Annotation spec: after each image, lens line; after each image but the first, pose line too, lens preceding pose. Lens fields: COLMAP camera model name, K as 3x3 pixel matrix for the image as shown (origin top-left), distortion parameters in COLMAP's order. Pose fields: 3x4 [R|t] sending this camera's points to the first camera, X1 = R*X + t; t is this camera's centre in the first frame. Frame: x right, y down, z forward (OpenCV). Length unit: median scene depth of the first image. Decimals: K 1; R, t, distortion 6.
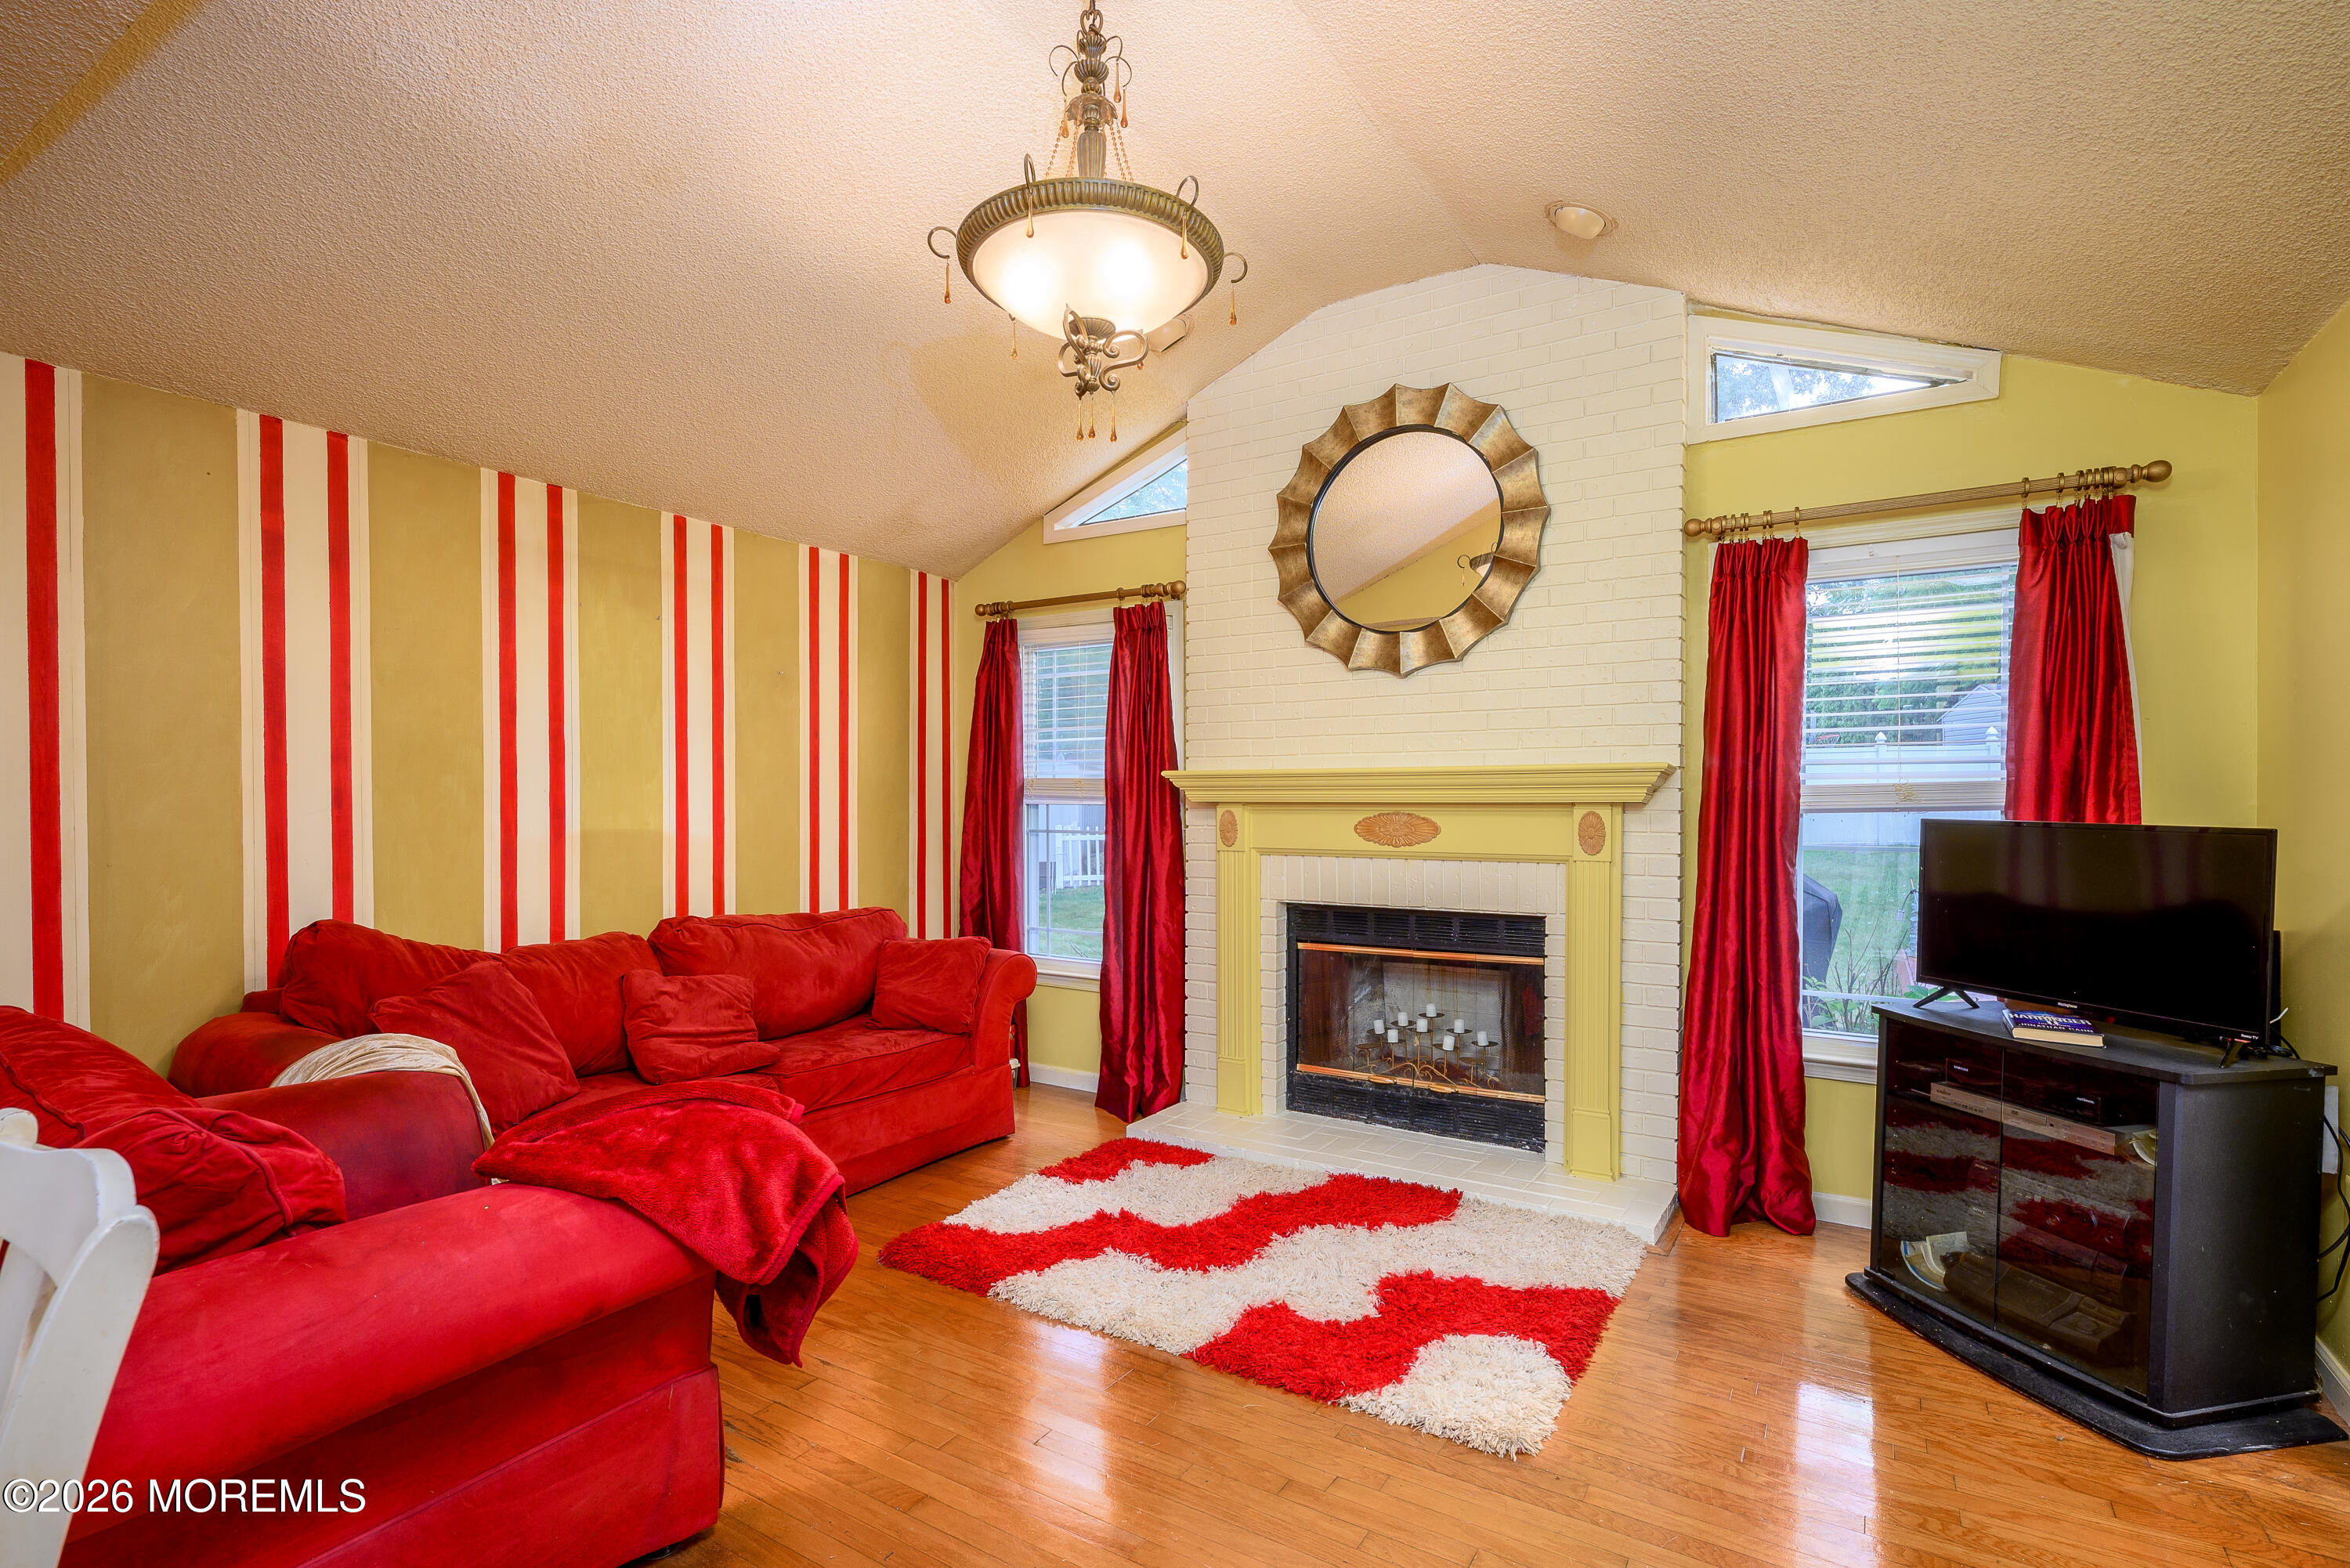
lens RADIAL K [[1092.7, 0, 1185.4], [0, 1092.7, 806.7], [0, 0, 1]] dist [0.002362, -0.000192]
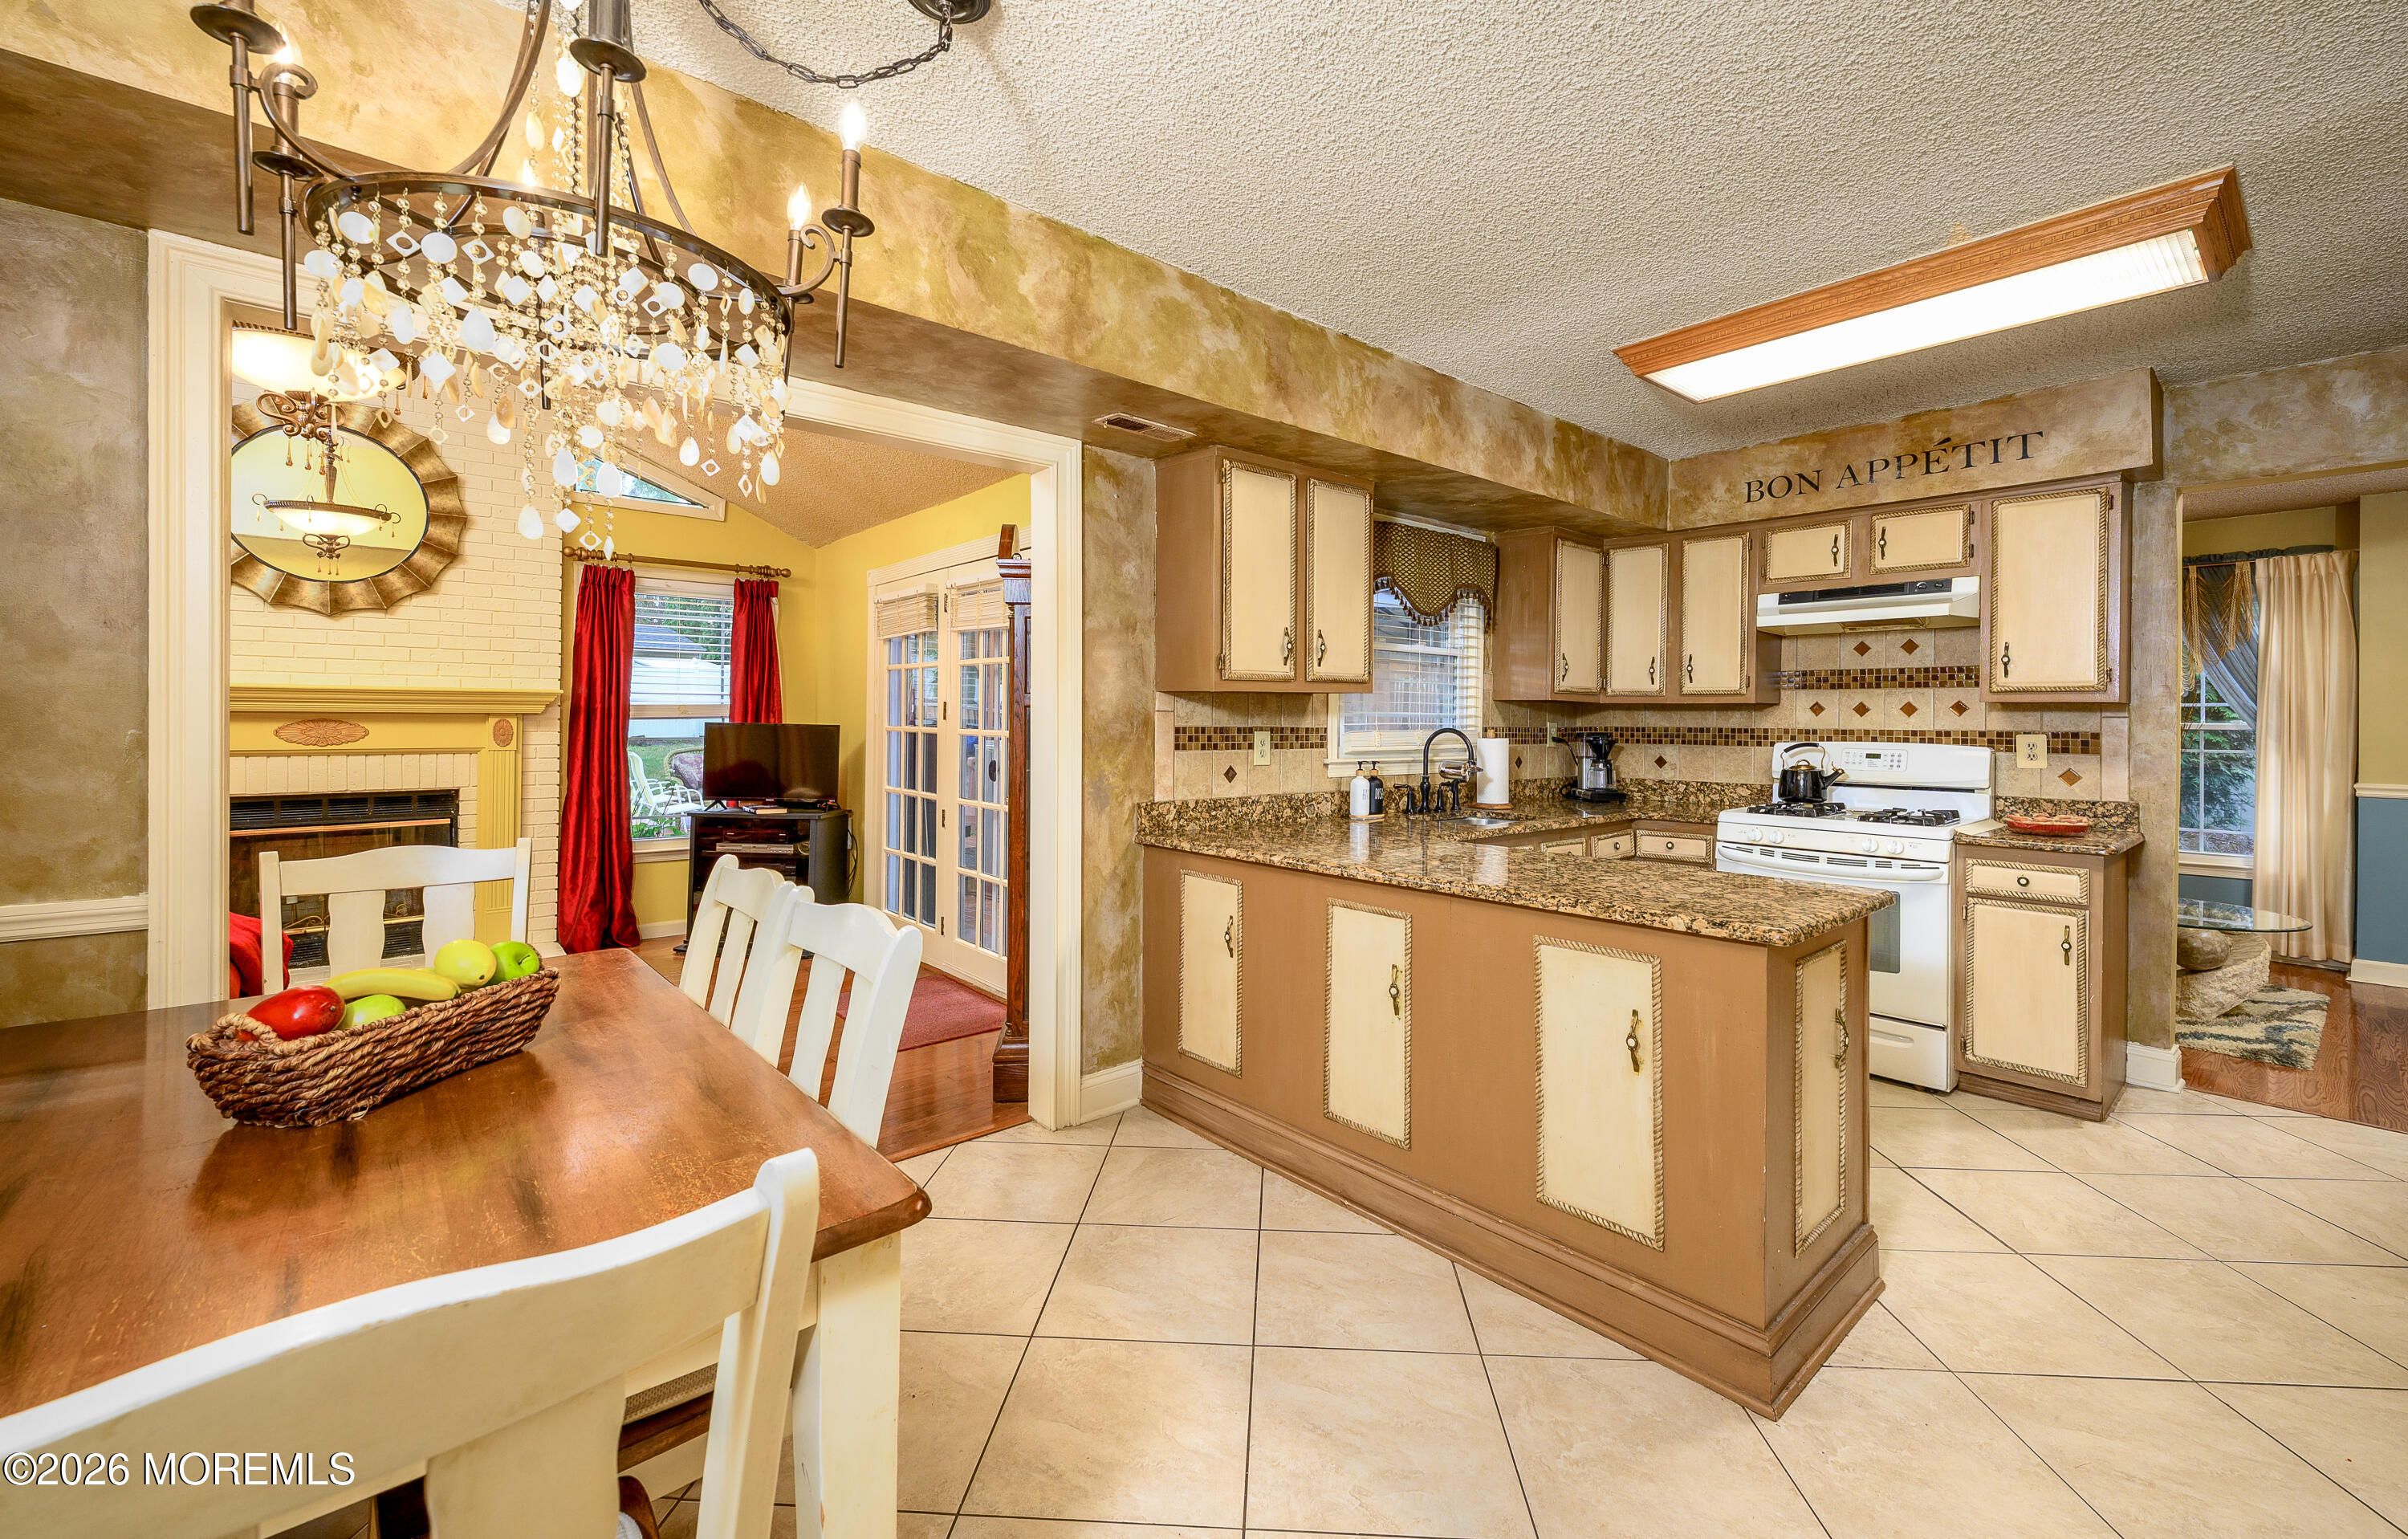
lens RADIAL K [[980.4, 0, 1231.9], [0, 980.4, 715.8], [0, 0, 1]] dist [0.001931, 0.000782]
pose [[0.282292, 0.003776, 0.959321, -0.710286], [-0.001580, 0.999993, -0.003471, 0.003215], [-0.959327, -0.000536, 0.282296, -0.418335]]
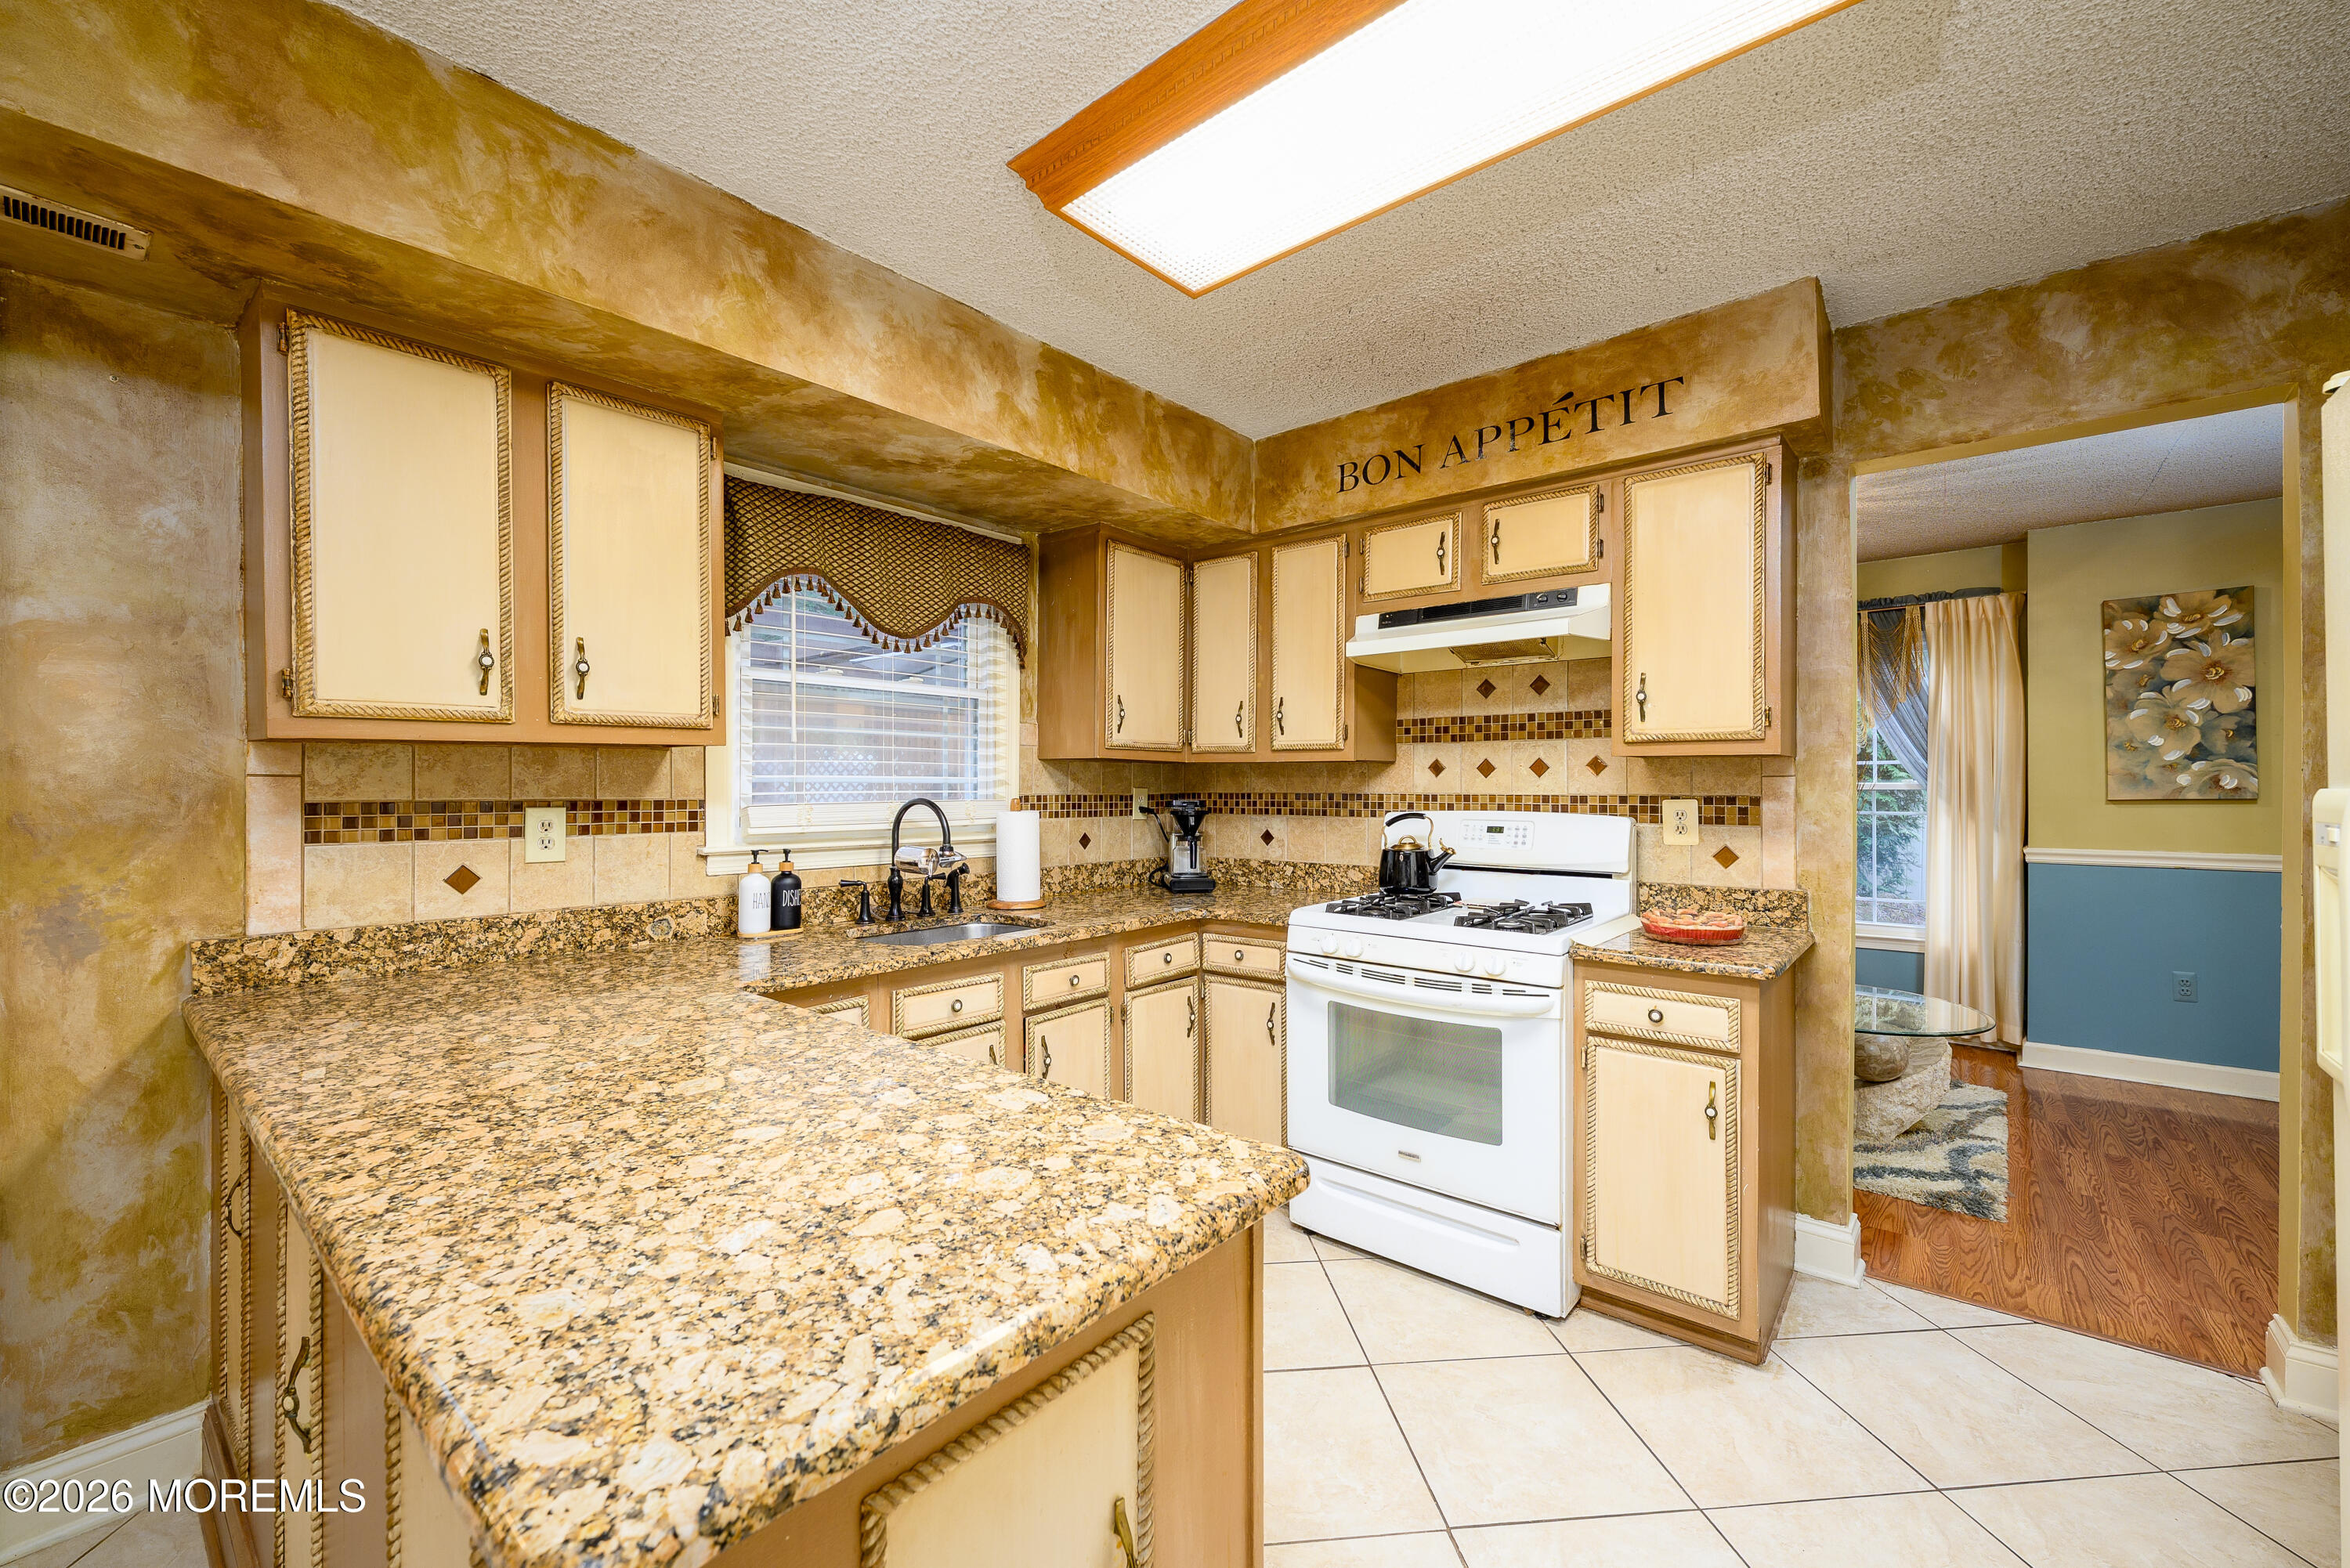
lens RADIAL K [[936.6, 0, 1171.3], [0, 936.6, 781.8], [0, 0, 1]] dist [0.001259, 0.000217]
pose [[0.145677, 0.002421, 0.989329, -0.248689], [0.006190, 0.999975, -0.003358, 0.003725], [-0.989313, 0.006614, 0.145658, -0.655882]]
